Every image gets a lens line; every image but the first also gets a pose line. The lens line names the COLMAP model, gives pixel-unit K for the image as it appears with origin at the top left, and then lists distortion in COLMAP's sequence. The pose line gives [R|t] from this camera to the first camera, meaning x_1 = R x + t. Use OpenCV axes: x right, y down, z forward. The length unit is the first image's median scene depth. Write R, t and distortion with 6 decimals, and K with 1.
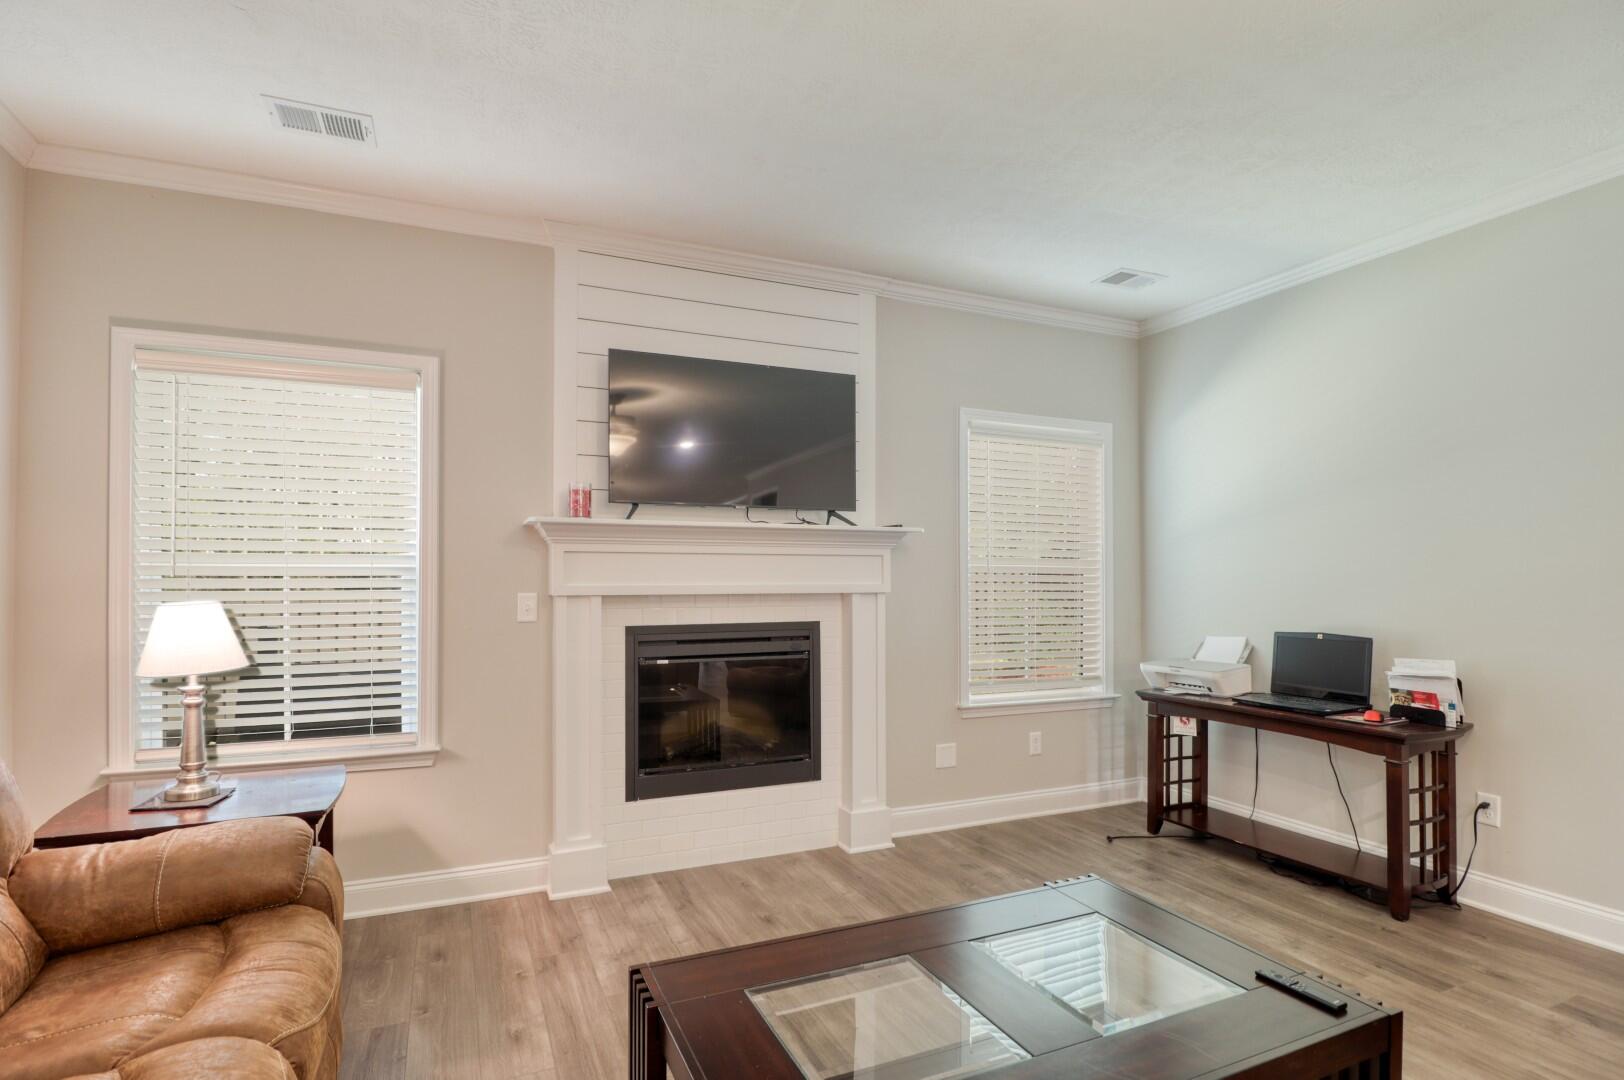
lens RADIAL K [[775.4, 0, 819.9], [0, 775.4, 577.6], [0, 0, 1]] dist [-0.000422, 0.000197]
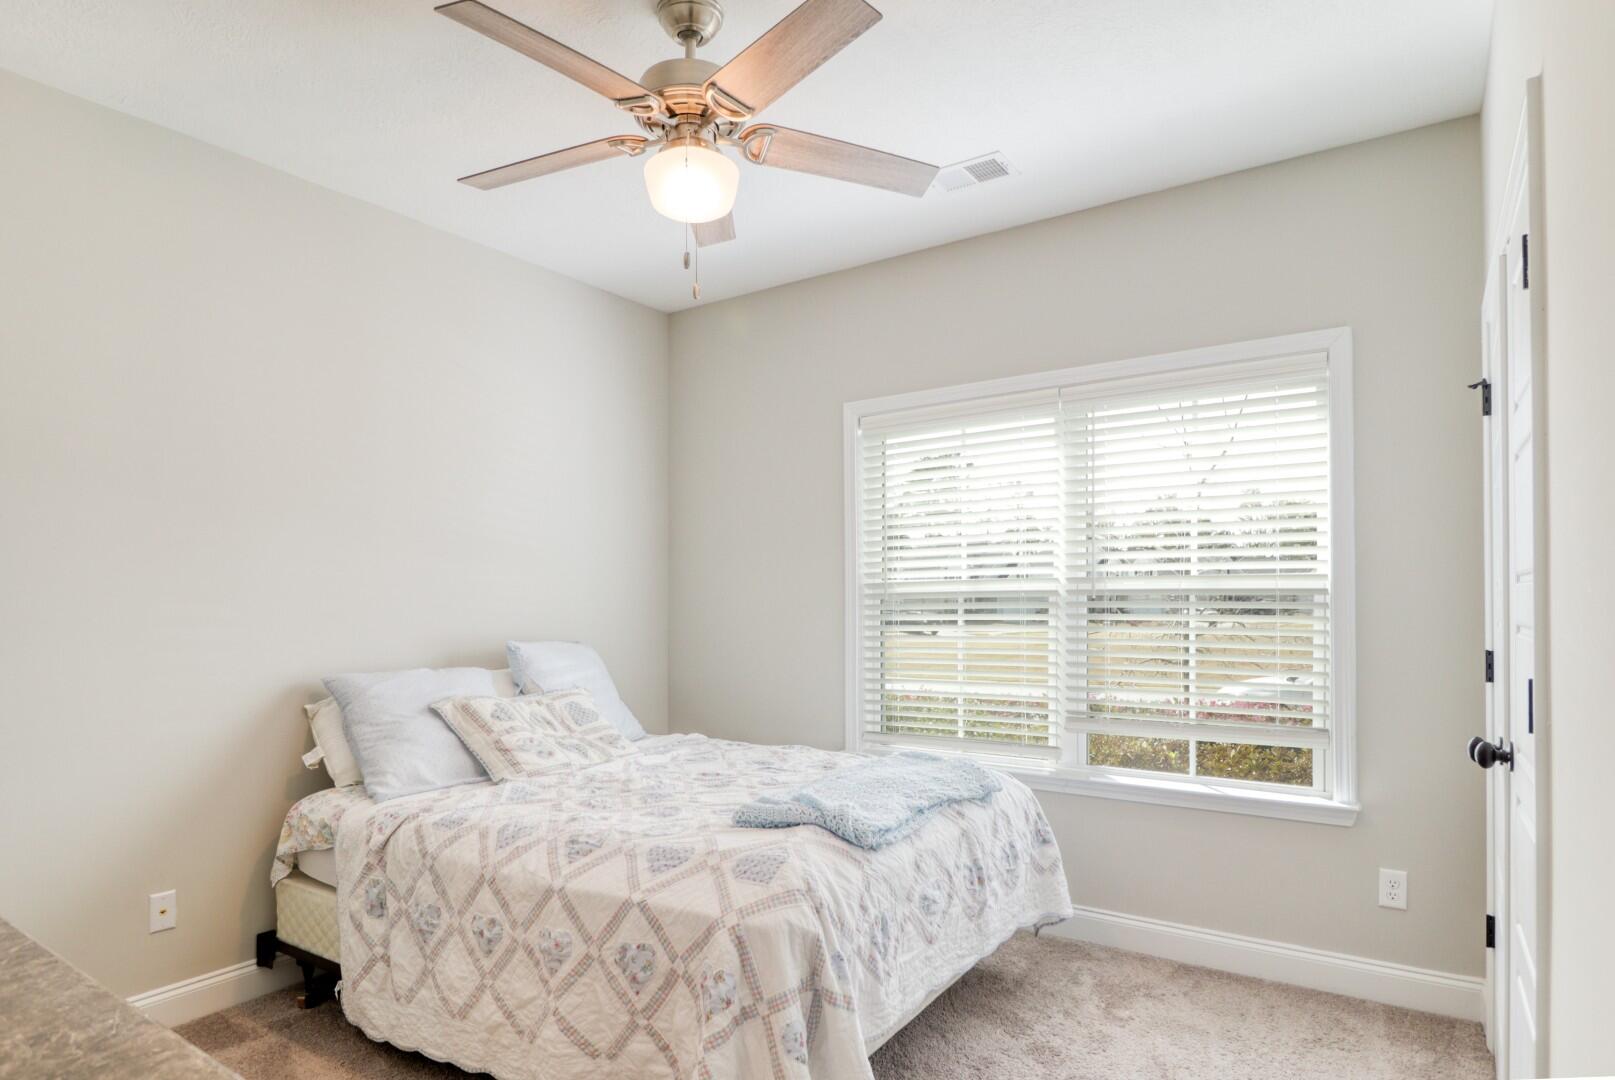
lens RADIAL K [[899.3, 0, 808.5], [0, 899.3, 604.6], [0, 0, 1]] dist [0.000528, 0.000109]
pose [[0.533171, -0.005519, -0.845989, 0.673539], [0.009681, 0.999953, -0.000422, -0.001357], [0.845952, -0.007965, 0.533200, 0.303385]]
